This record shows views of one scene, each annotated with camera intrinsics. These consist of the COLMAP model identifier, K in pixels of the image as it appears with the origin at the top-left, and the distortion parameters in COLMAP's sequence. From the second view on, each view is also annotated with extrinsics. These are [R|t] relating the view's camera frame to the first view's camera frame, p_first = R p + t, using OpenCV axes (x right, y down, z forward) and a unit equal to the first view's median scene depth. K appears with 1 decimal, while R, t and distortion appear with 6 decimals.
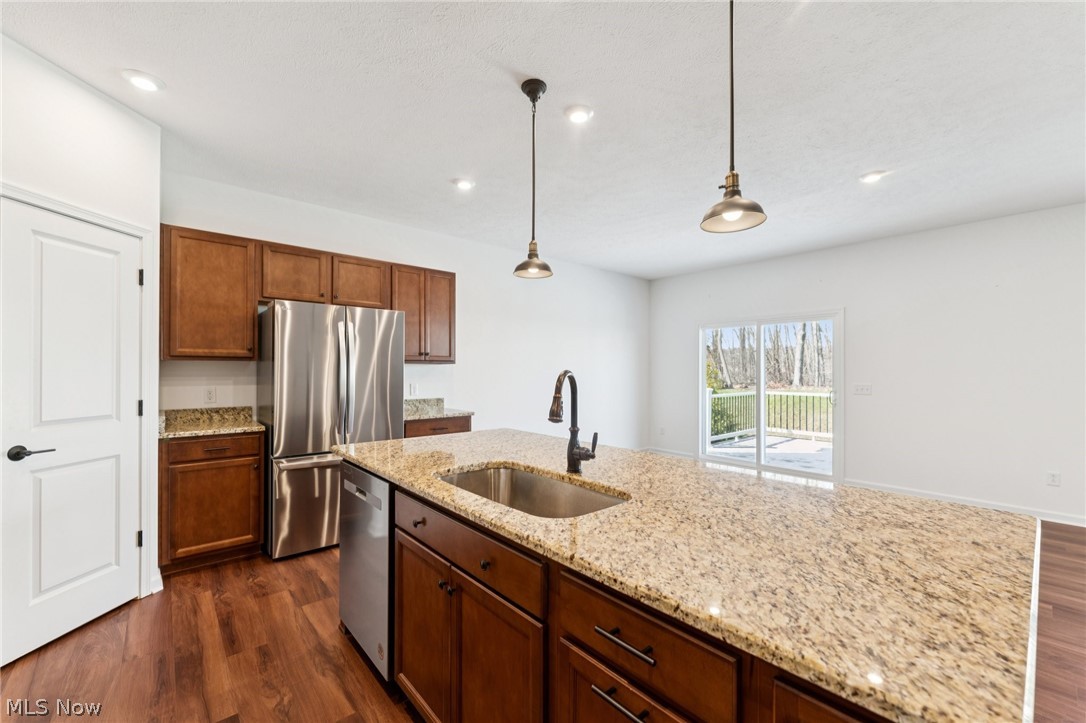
lens RADIAL K [[438.6, 0, 538.2], [0, 438.6, 364.2], [0, 0, 1]] dist [-0.000616, -0.000658]
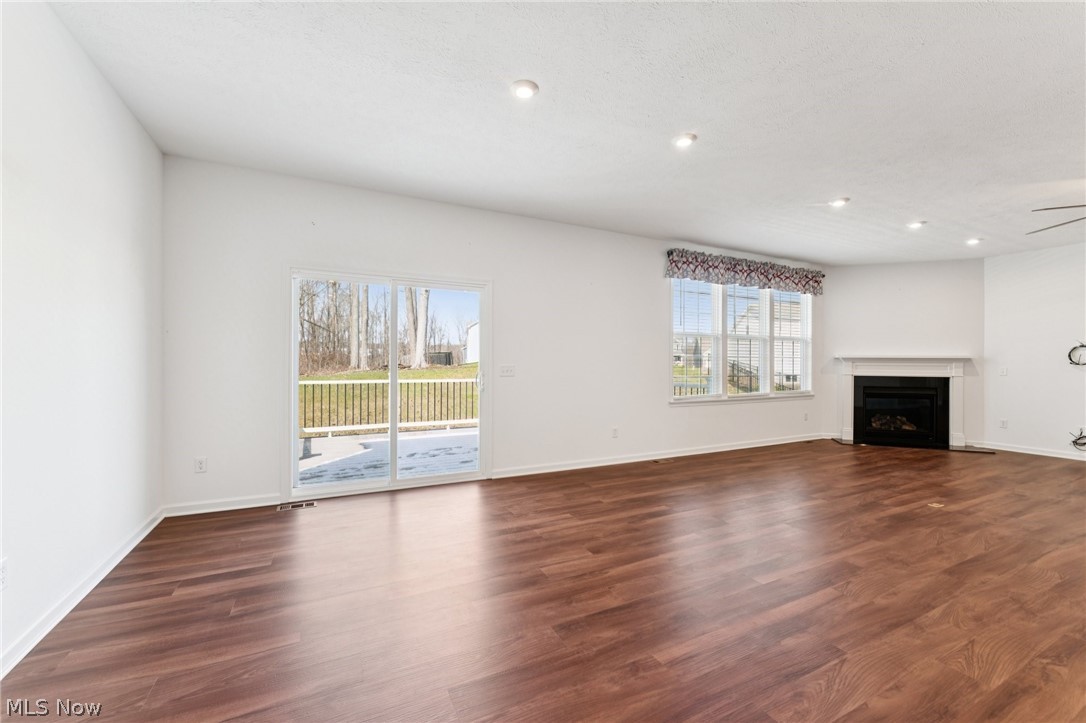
lens RADIAL K [[438.6, 0, 542.1], [0, 438.6, 361.5], [0, 0, 1]] dist [-0.000616, -0.000658]
pose [[0.239280, 0.000236, 0.970951, -0.221015], [-0.020206, 0.999785, 0.004737, 0.044636], [-0.970740, -0.020752, 0.239233, 0.981460]]
